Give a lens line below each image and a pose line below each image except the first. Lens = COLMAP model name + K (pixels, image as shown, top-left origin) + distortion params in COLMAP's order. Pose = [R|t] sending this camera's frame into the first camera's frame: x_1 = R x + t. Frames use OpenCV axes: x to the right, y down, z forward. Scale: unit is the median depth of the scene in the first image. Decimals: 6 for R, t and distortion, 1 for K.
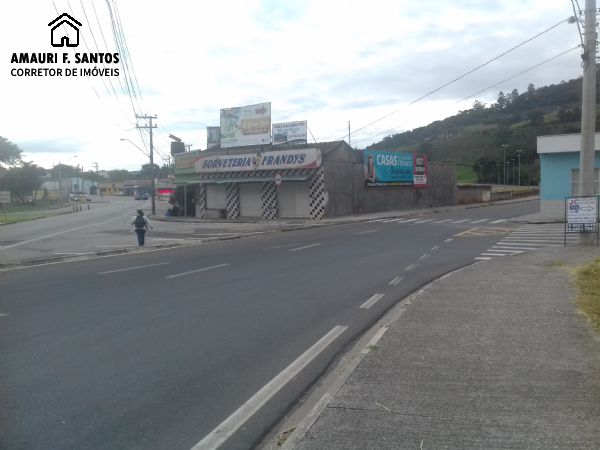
lens RADIAL K [[541.8, 0, 300.0], [0, 541.8, 225.0], [0, 0, 1]] dist [0.088957, -0.156999]
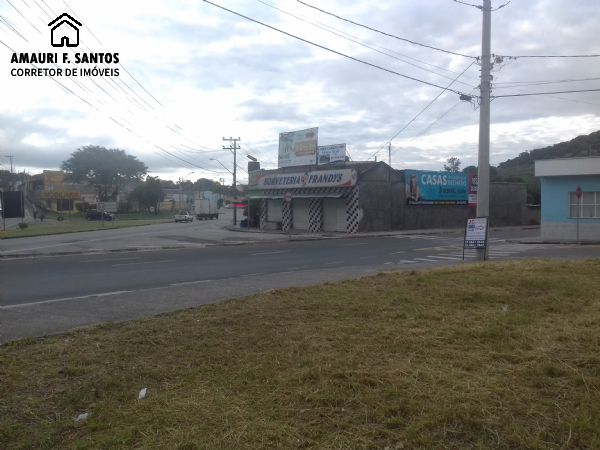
lens RADIAL K [[541.8, 0, 300.0], [0, 541.8, 225.0], [0, 0, 1]] dist [0.088957, -0.156999]
pose [[0.971222, 0.031706, -0.236058, 0.183320], [-0.038305, 0.998992, -0.023422, 0.002343], [0.235077, 0.031790, 0.971457, -0.086483]]
